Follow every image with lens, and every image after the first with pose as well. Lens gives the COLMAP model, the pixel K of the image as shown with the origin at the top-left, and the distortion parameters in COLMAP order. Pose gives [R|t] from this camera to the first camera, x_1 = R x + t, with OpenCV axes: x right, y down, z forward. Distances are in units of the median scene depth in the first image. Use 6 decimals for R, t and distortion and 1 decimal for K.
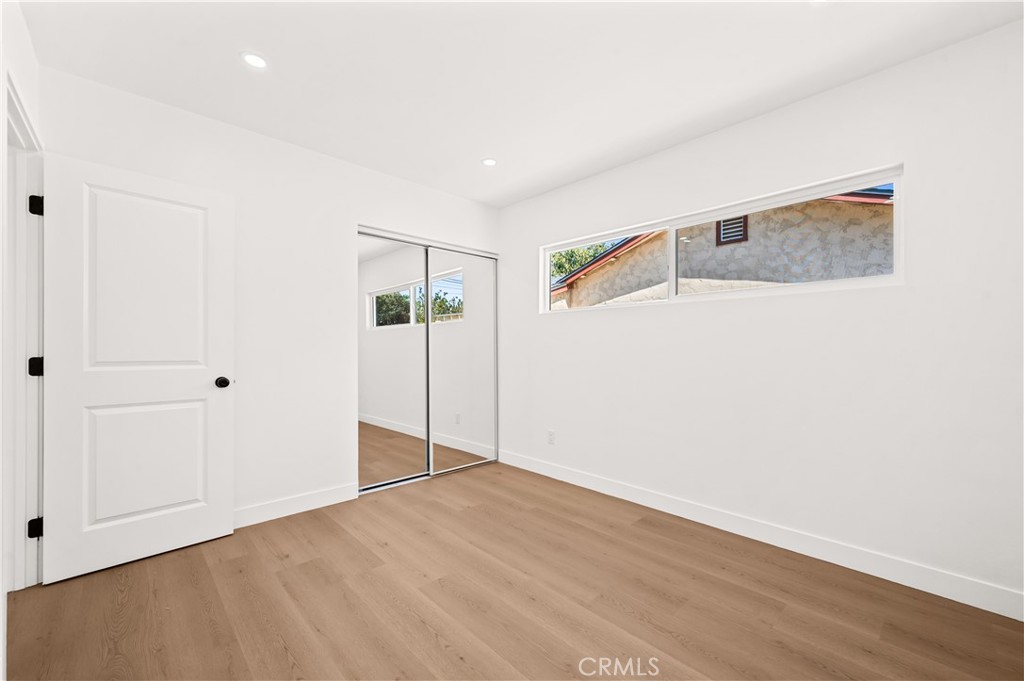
lens RADIAL K [[408.5, 0, 506.7], [0, 408.5, 345.3], [0, 0, 1]] dist [-0.000403, 0.000005]
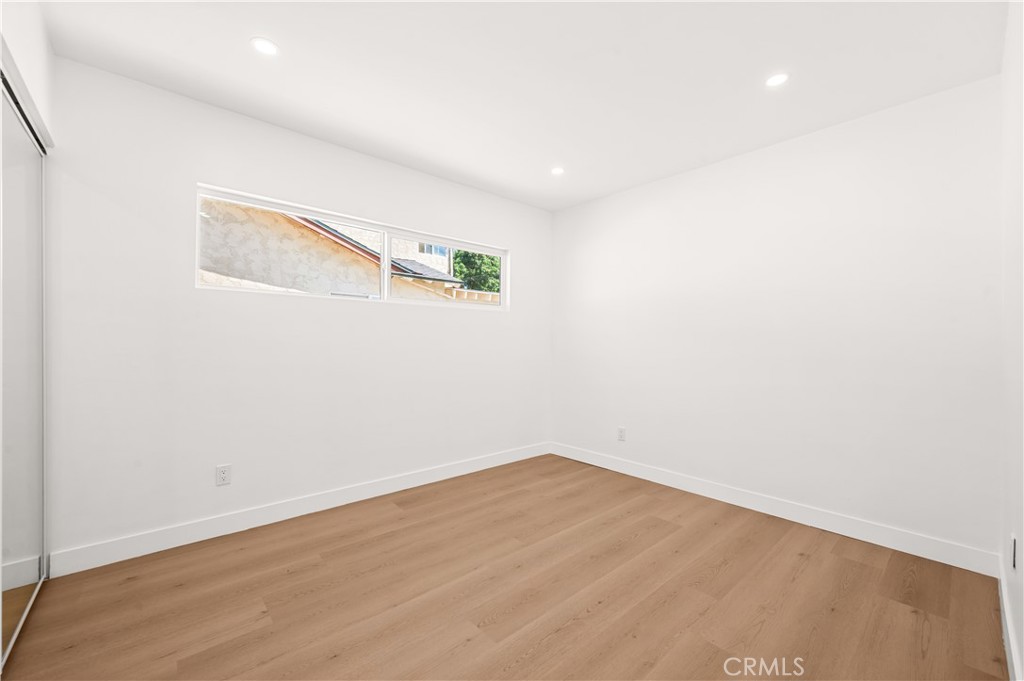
lens RADIAL K [[408.5, 0, 506.7], [0, 408.5, 345.3], [0, 0, 1]] dist [-0.000403, 0.000005]
pose [[0.034196, -0.008550, 0.999379, -0.339737], [-0.014484, 0.999854, 0.009050, -0.002154], [-0.999310, -0.014785, 0.034067, 0.318014]]
